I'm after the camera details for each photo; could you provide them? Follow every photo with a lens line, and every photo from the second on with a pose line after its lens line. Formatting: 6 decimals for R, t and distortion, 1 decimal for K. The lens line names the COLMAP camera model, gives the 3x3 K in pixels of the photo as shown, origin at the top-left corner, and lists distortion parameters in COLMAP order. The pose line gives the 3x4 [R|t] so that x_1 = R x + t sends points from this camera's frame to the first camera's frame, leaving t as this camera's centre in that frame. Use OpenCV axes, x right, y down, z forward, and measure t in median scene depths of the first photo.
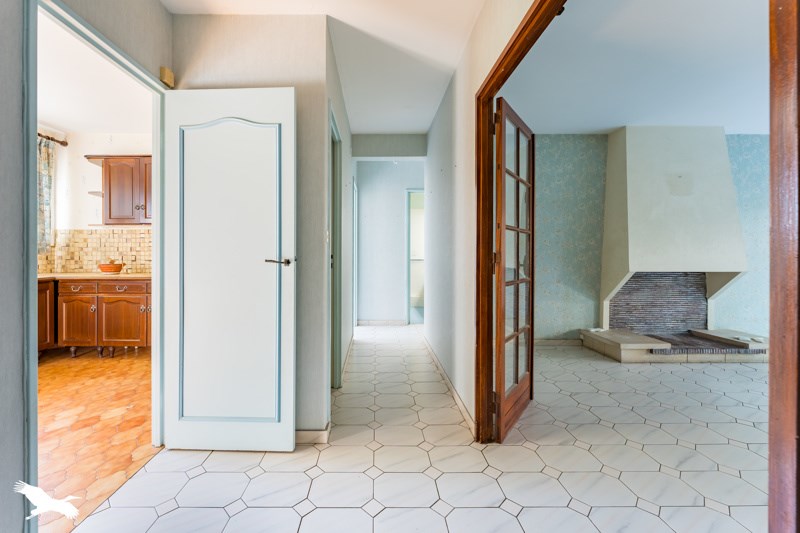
lens RADIAL K [[338.6, 0, 400.2], [0, 338.6, 247.3], [0, 0, 1]] dist [-0.000210, 0.000034]
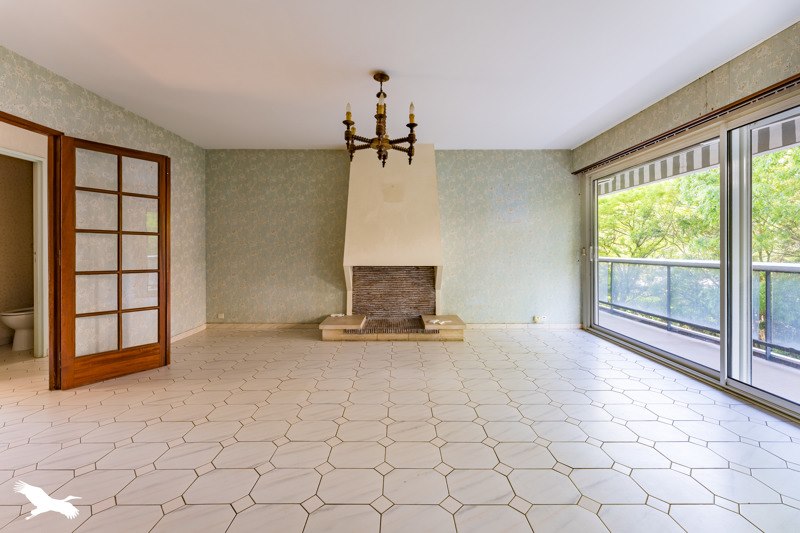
lens RADIAL K [[315.3, 0, 386.7], [0, 315.3, 249.4], [0, 0, 1]] dist [-0.001073, -0.000039]
pose [[0.999990, 0.001486, -0.004291, 0.959963], [-0.001515, 0.999974, -0.006993, 0.028153], [0.004281, 0.007000, 0.999966, -0.125730]]
